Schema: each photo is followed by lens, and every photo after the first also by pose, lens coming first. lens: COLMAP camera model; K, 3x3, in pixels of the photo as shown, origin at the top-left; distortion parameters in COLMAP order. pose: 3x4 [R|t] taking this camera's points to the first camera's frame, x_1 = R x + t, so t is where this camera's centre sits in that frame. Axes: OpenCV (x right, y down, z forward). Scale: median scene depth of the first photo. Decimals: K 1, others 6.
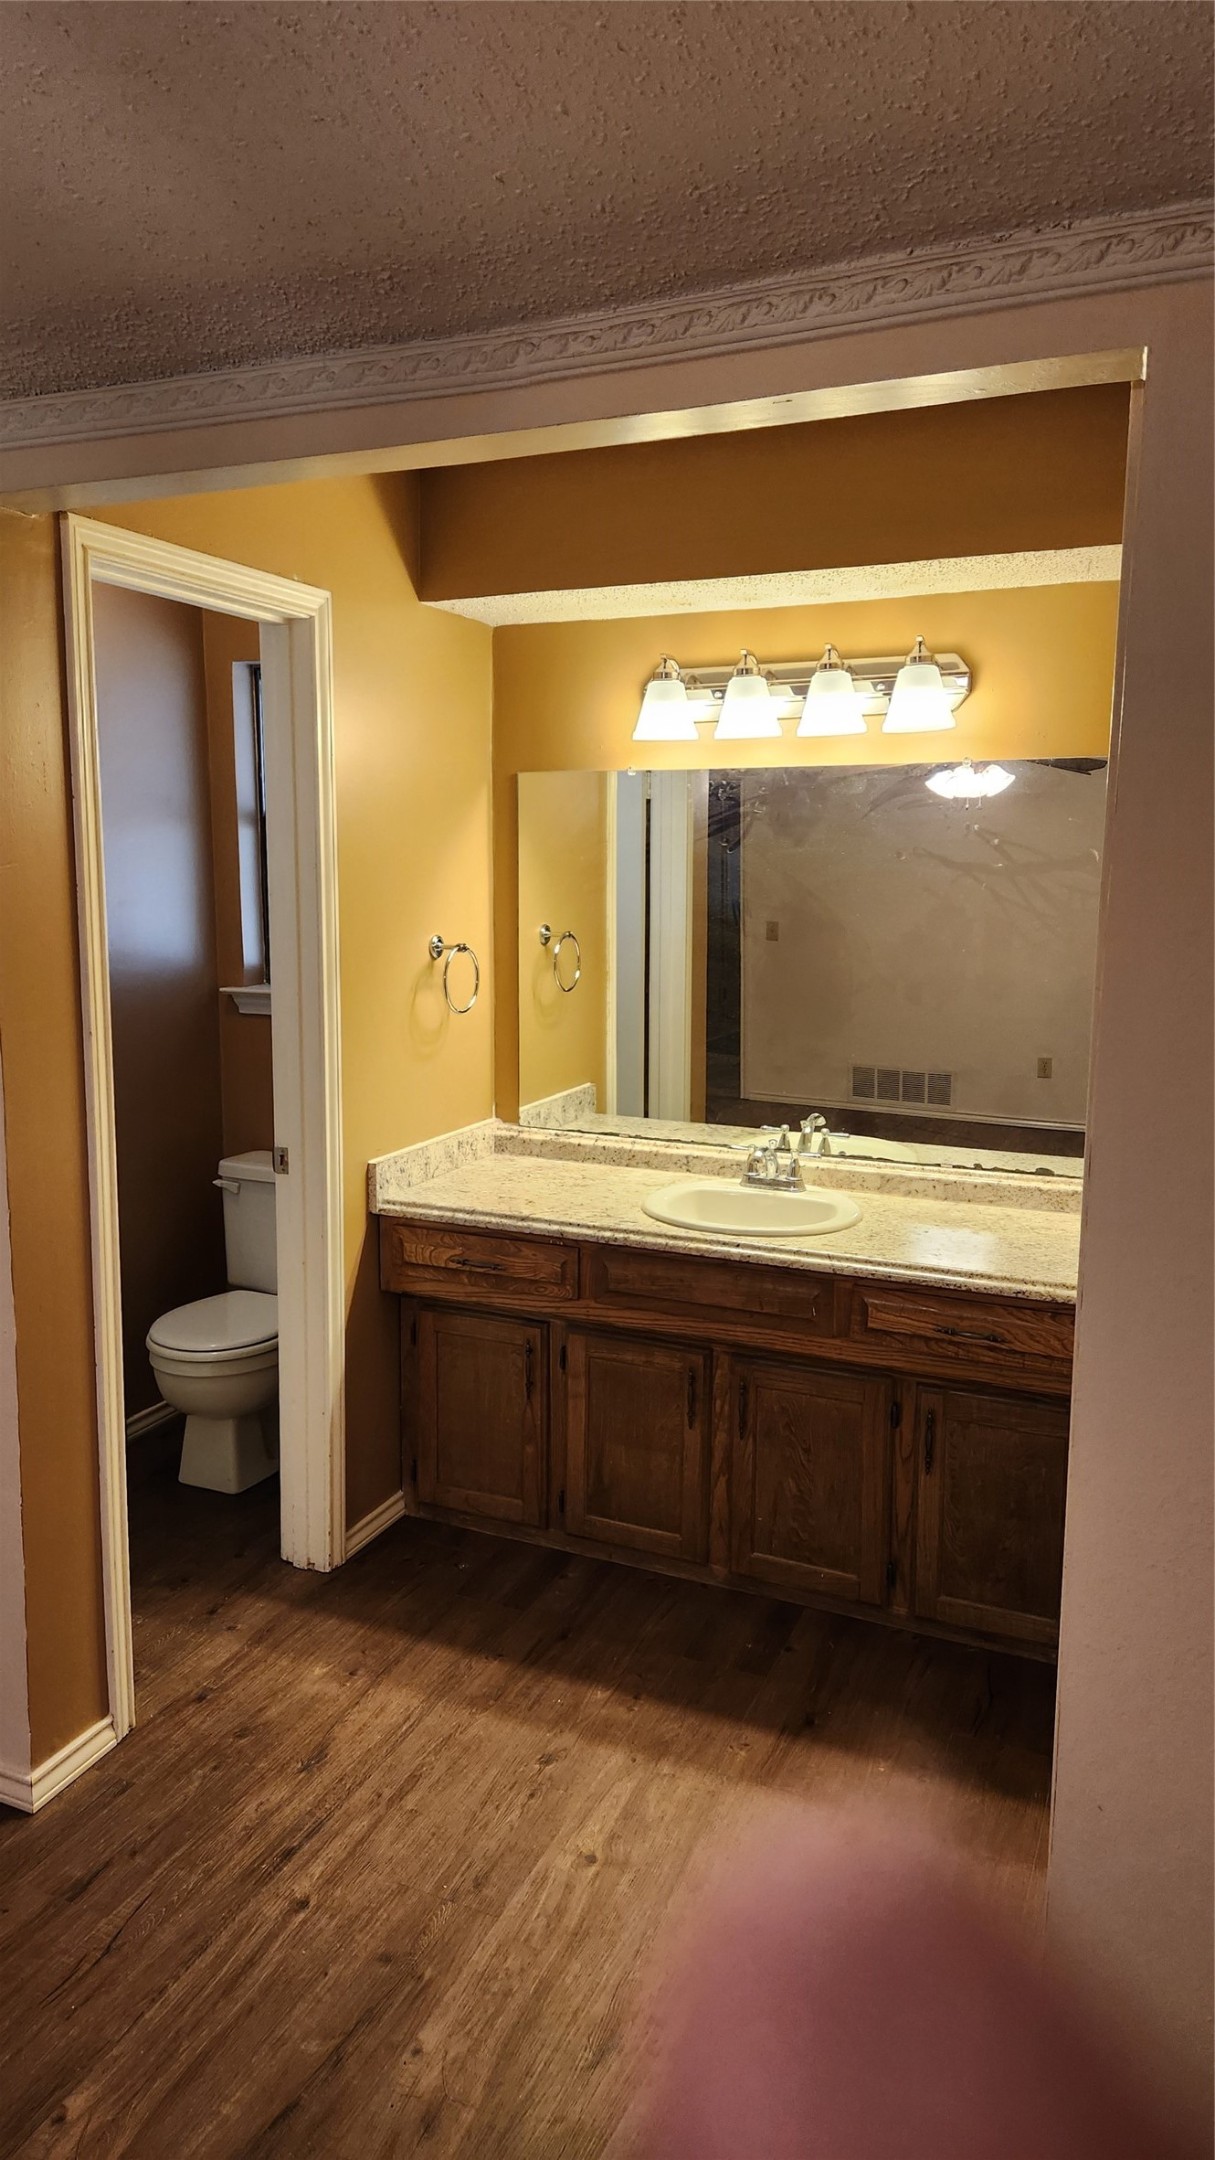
lens RADIAL K [[1405.0, 0, 605.8], [0, 1405.0, 1057.2], [0, 0, 1]] dist [0.043351, -0.036760]
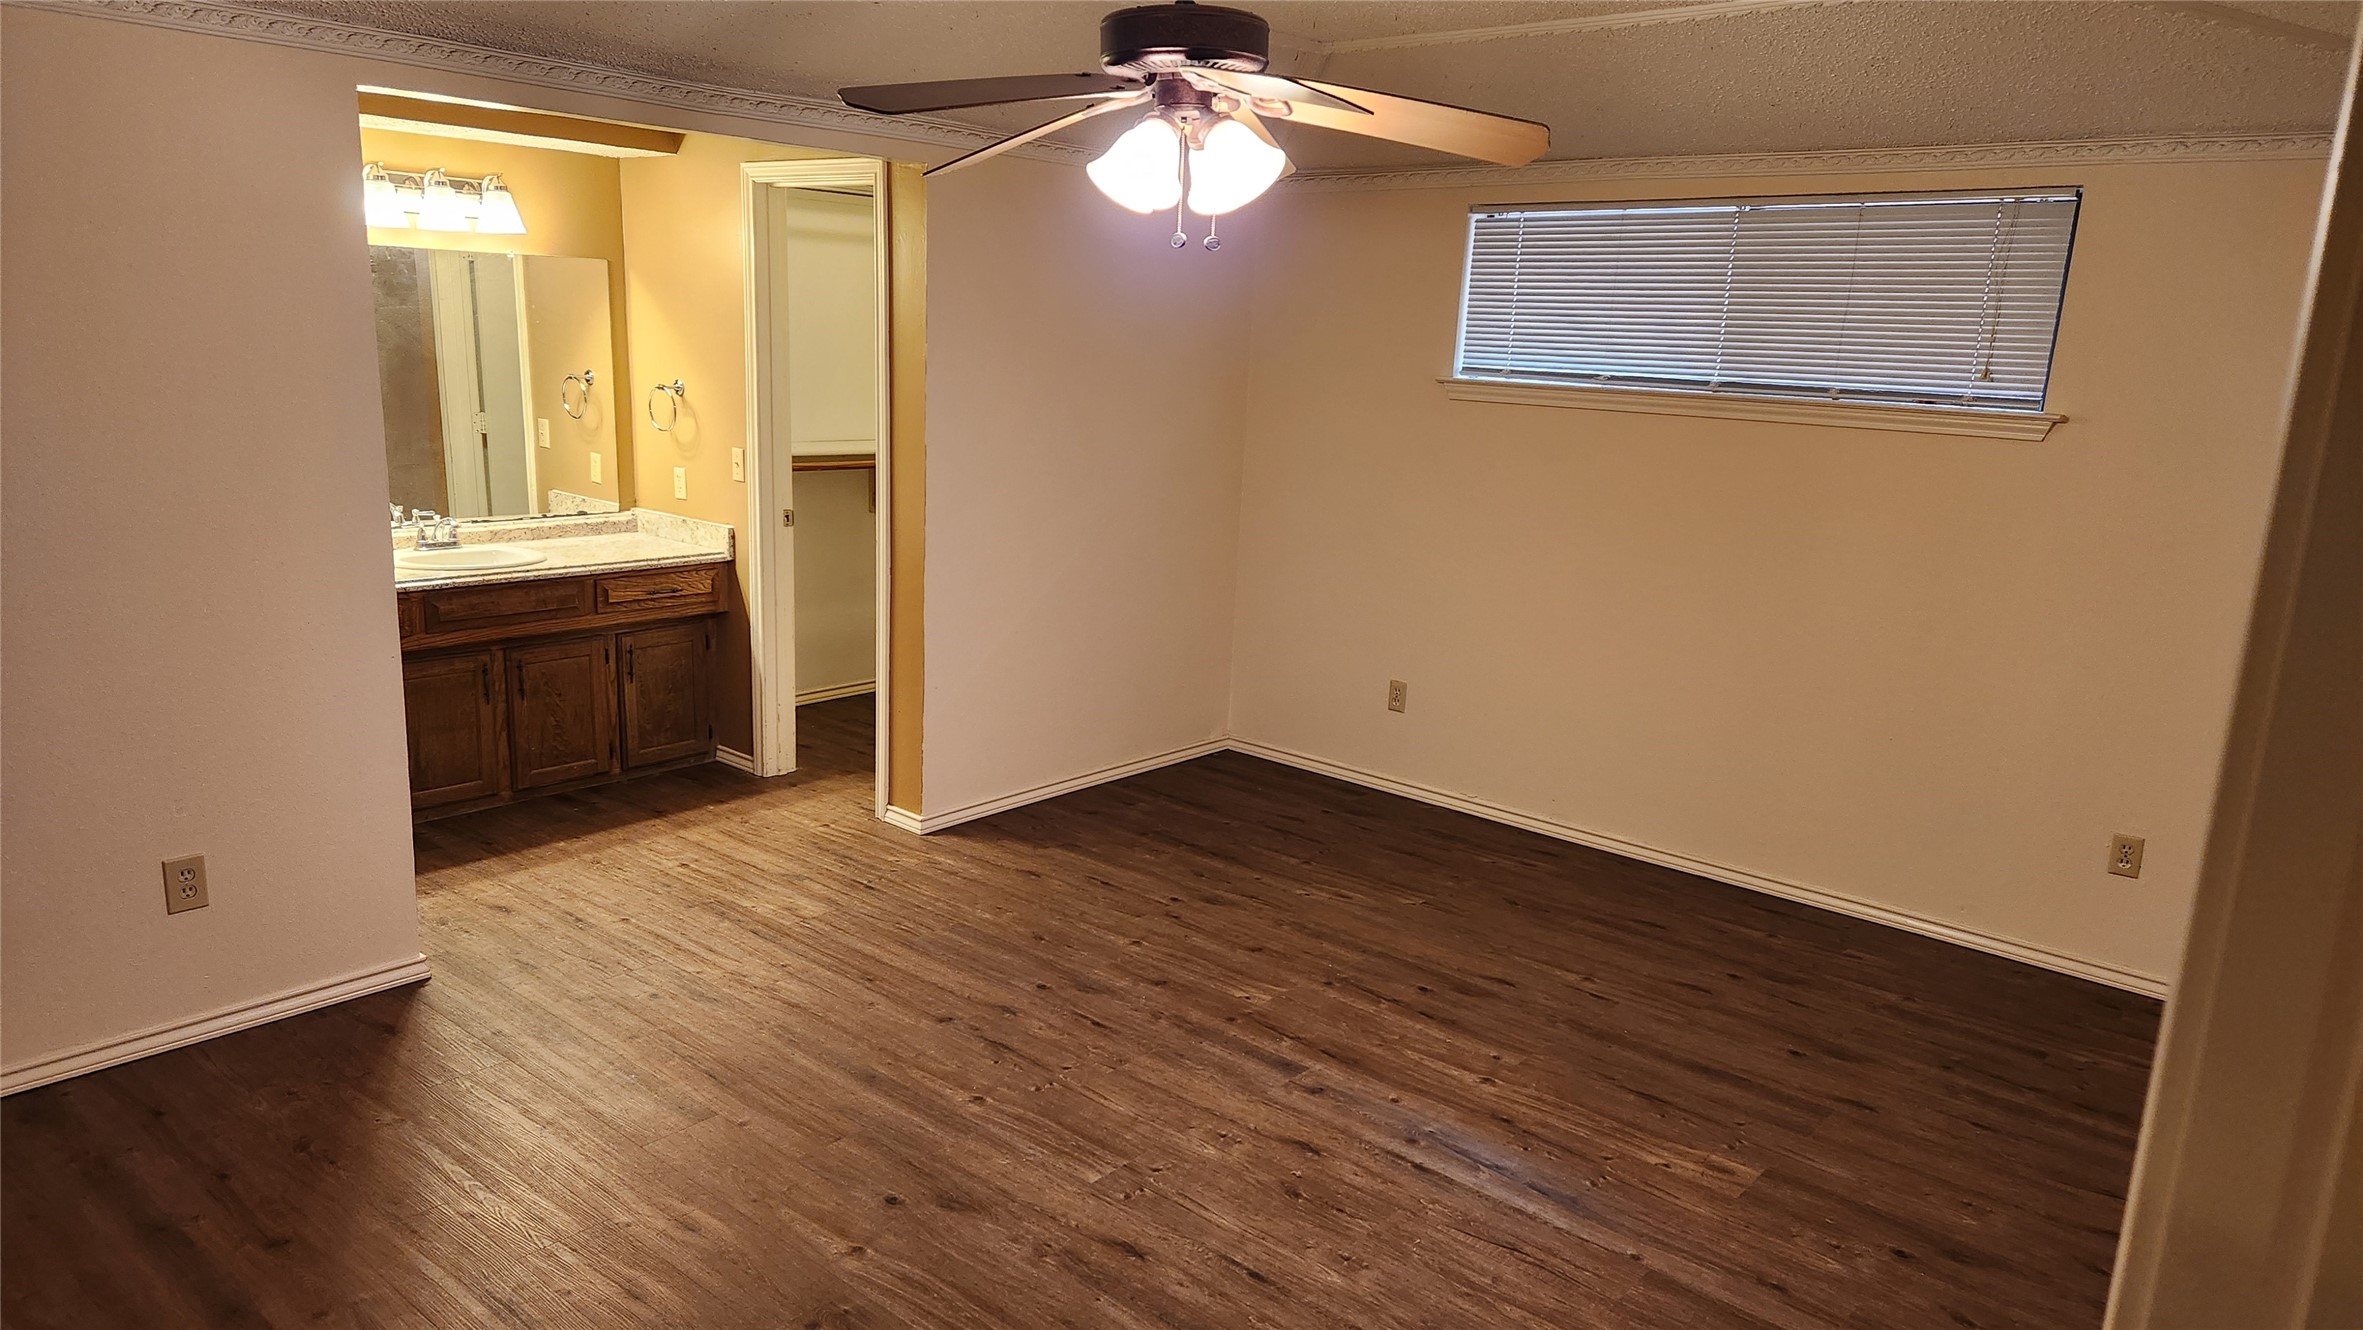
lens RADIAL K [[1537.0, 0, 1173.6], [0, 1537.0, 670.3], [0, 0, 1]] dist [0.043351, -0.036760]
pose [[0.278981, -0.203993, 0.938380, -1.313333], [0.086874, 0.978531, 0.186894, -0.018041], [-0.956359, 0.029381, 0.290713, -0.187131]]
